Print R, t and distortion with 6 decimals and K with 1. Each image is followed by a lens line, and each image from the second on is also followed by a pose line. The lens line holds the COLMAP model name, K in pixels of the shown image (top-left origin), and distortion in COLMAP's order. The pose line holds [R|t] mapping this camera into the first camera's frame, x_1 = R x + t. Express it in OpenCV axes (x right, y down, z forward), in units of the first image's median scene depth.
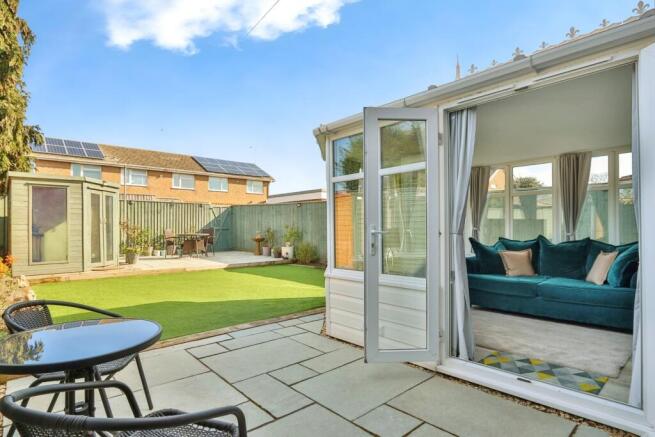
lens RADIAL K [[357.7, 0, 327.5], [0, 357.7, 218.5], [0, 0, 1]] dist [-0.018194, -0.000069]
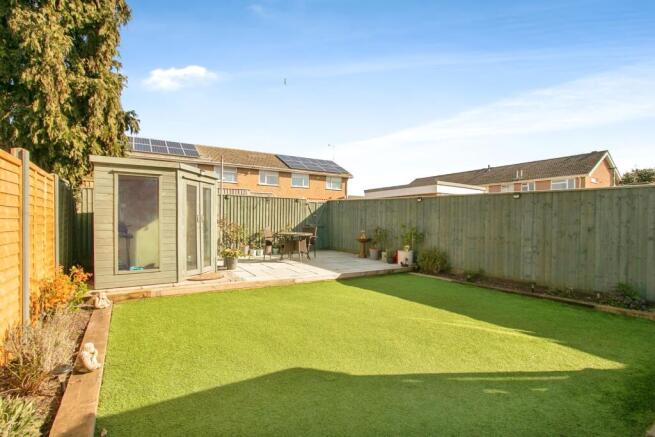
lens RADIAL K [[323.6, 0, 327.5], [0, 323.6, 218.5], [0, 0, 1]] dist [-0.024774, -0.000358]
pose [[0.983415, 0.011630, -0.180997, -0.158746], [-0.008742, 0.999822, 0.016743, -0.006128], [0.181159, -0.014883, 0.983341, 0.245024]]
